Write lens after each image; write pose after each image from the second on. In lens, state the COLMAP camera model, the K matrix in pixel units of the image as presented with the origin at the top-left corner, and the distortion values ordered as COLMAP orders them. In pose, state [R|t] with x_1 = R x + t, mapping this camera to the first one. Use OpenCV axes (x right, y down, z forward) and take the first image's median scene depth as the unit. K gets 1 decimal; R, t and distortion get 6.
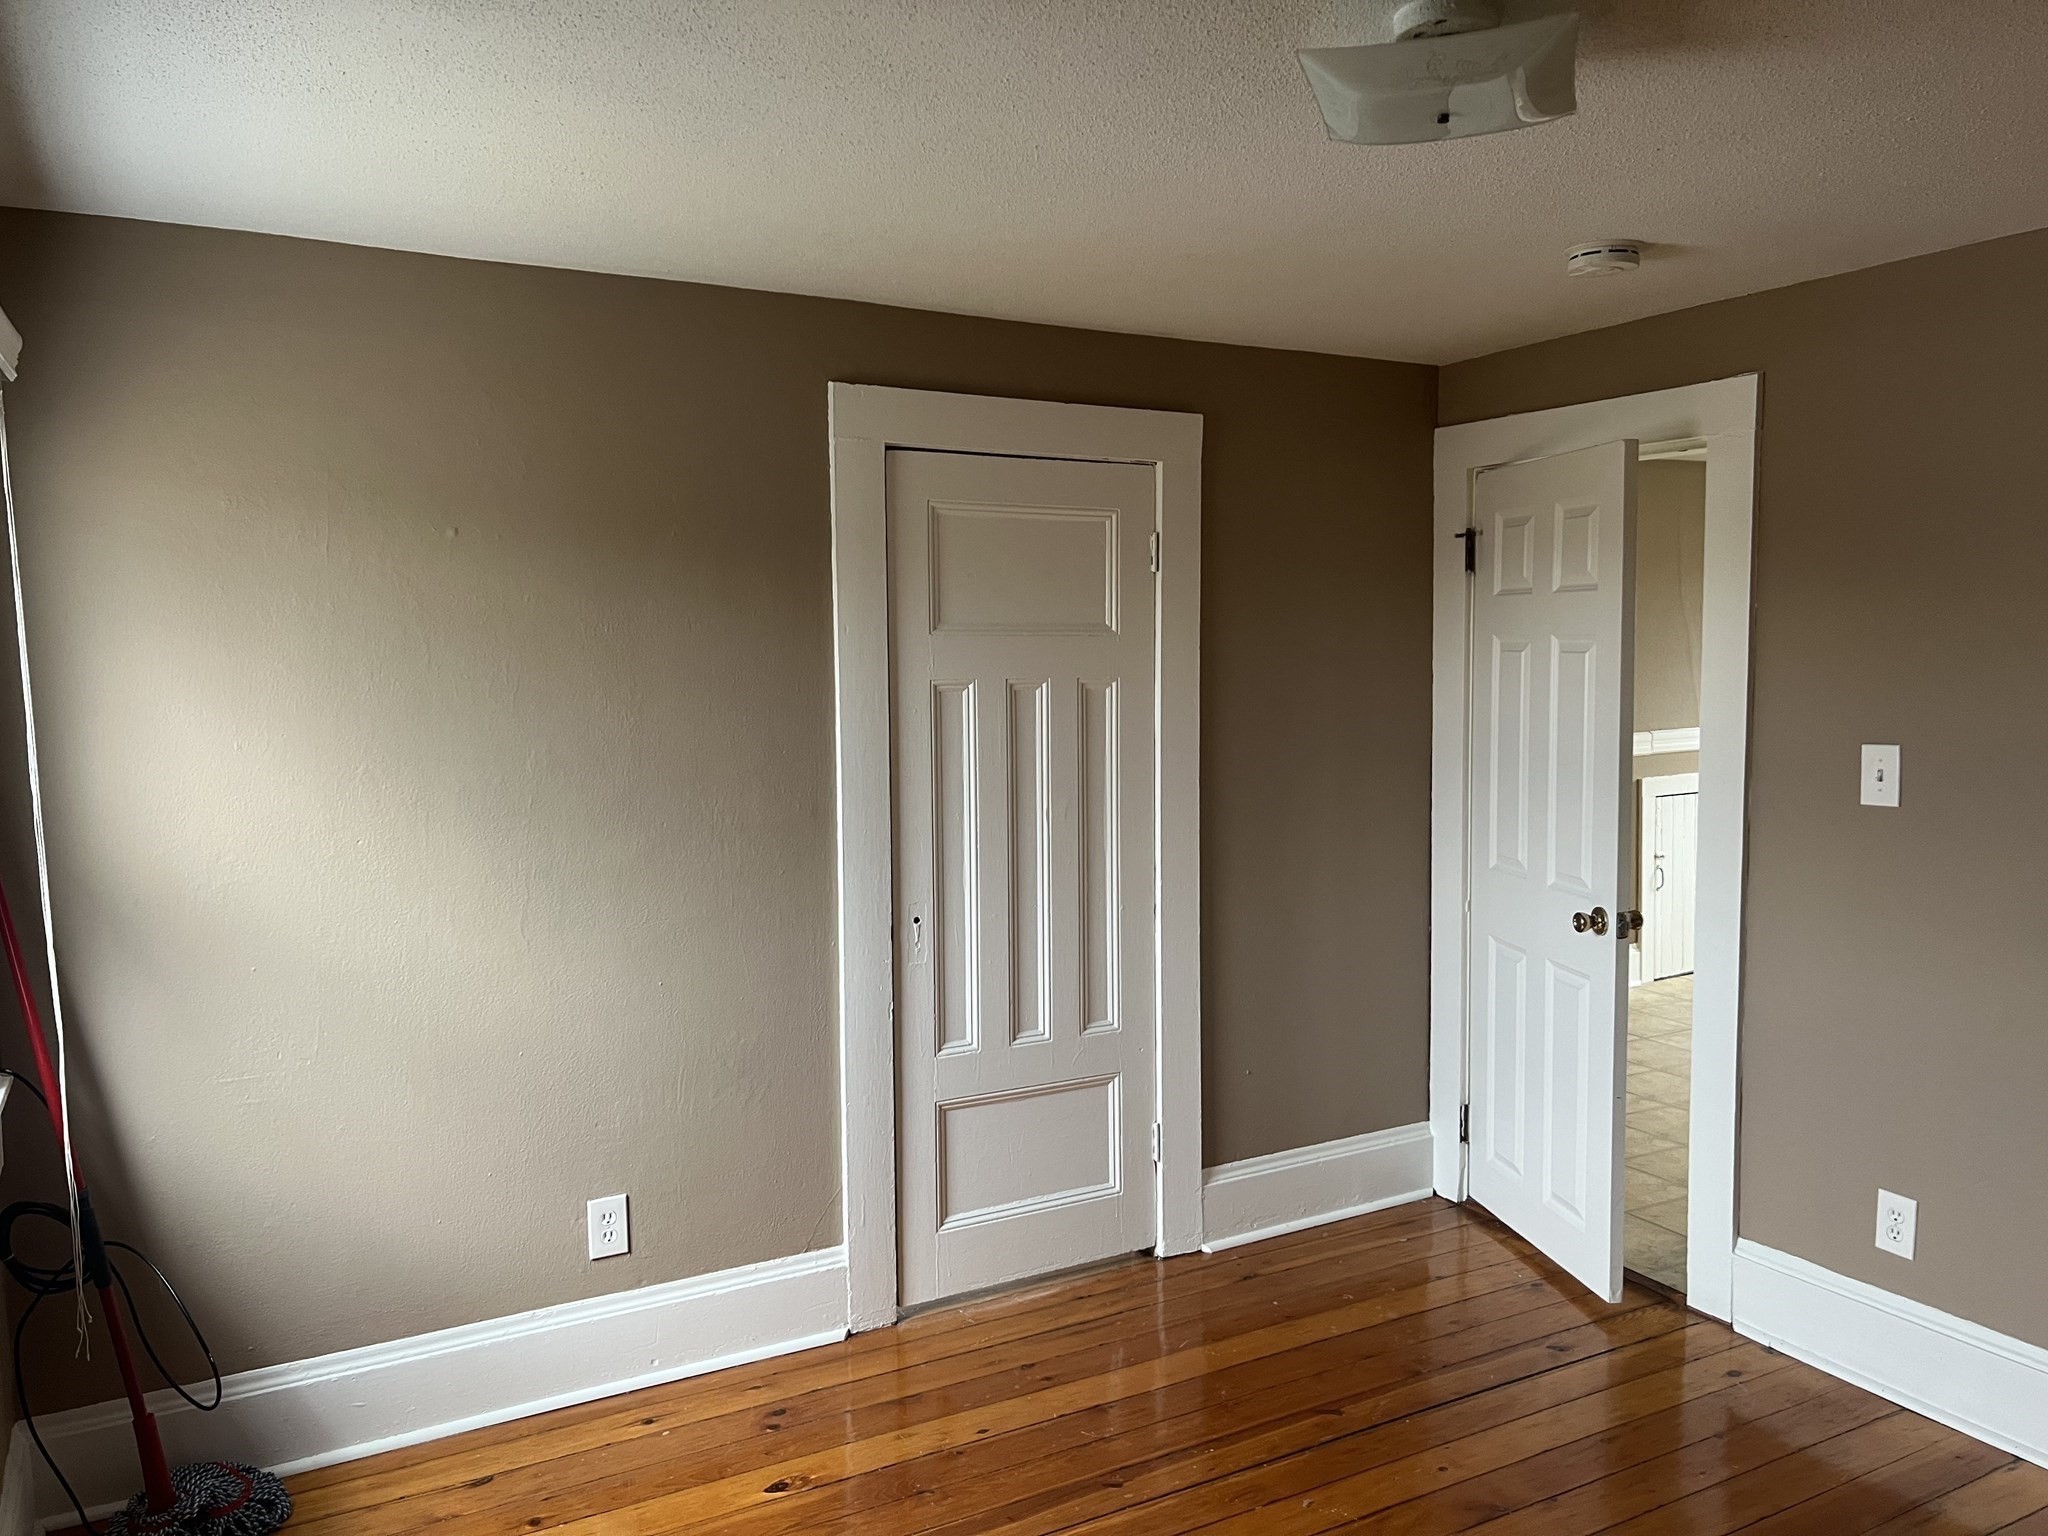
lens RADIAL K [[1570.1, 0, 1024.0], [0, 1570.1, 768.0], [0, 0, 1]] dist [0.146158, -0.275178]
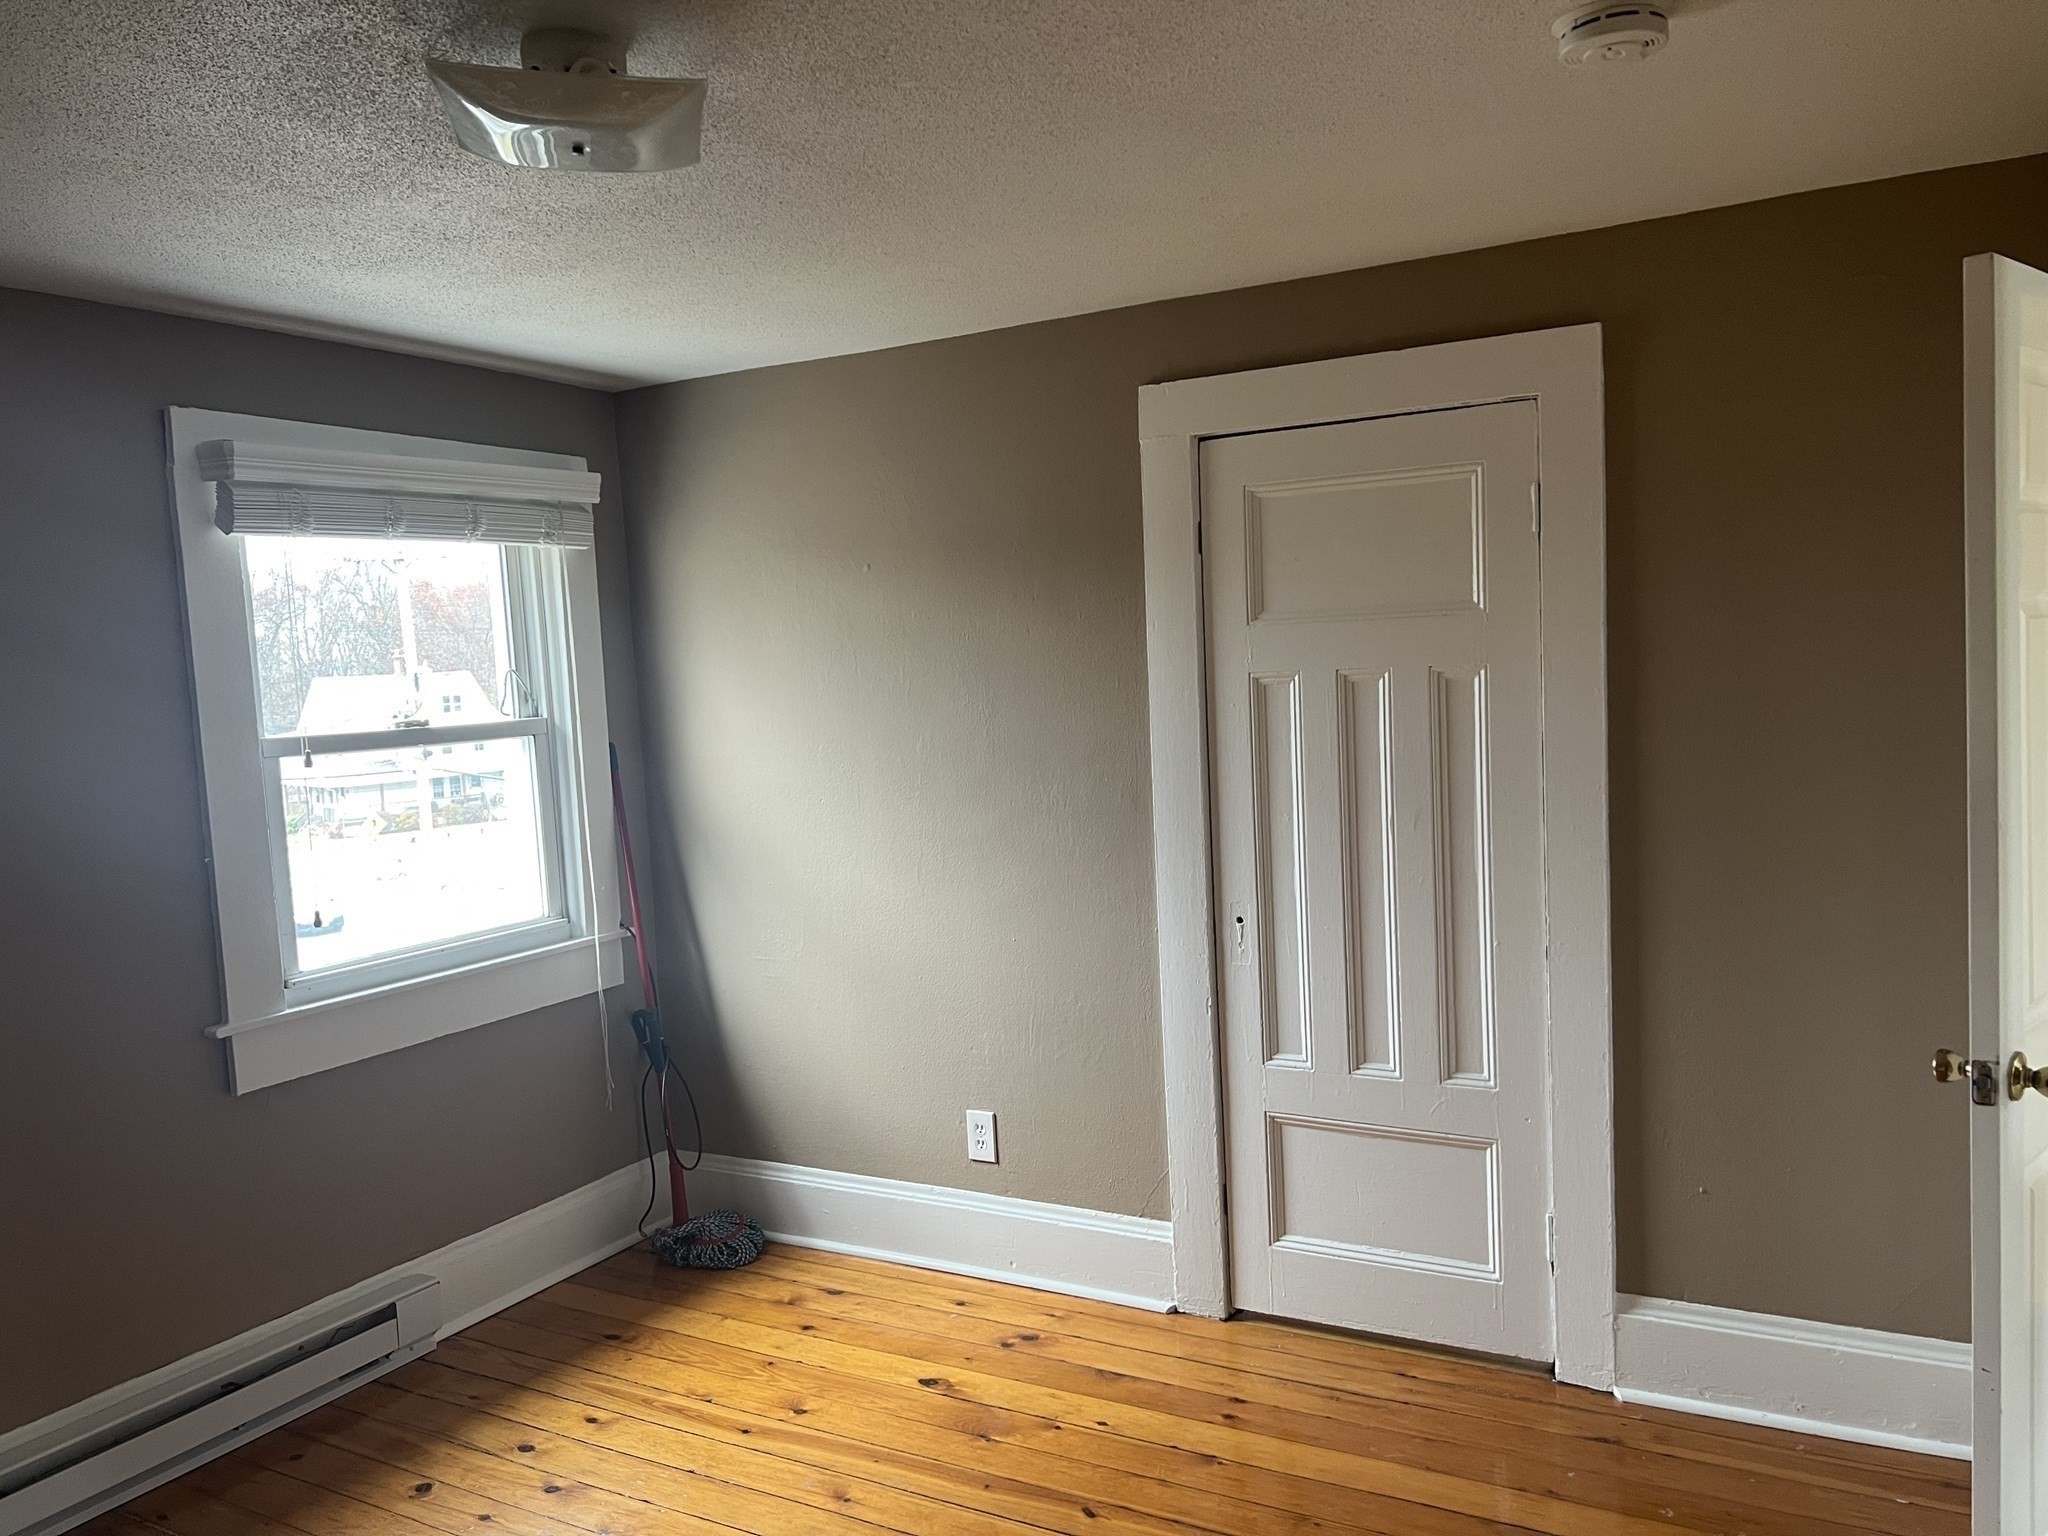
lens RADIAL K [[1530.8, 0, 1024.0], [0, 1530.8, 768.0], [0, 0, 1]] dist [0.055838, -0.067093]
pose [[0.516107, 0.043978, -0.855394, 0.662325], [-0.023811, 0.999032, 0.036996, -0.028755], [0.856193, 0.001274, 0.516655, 0.393067]]
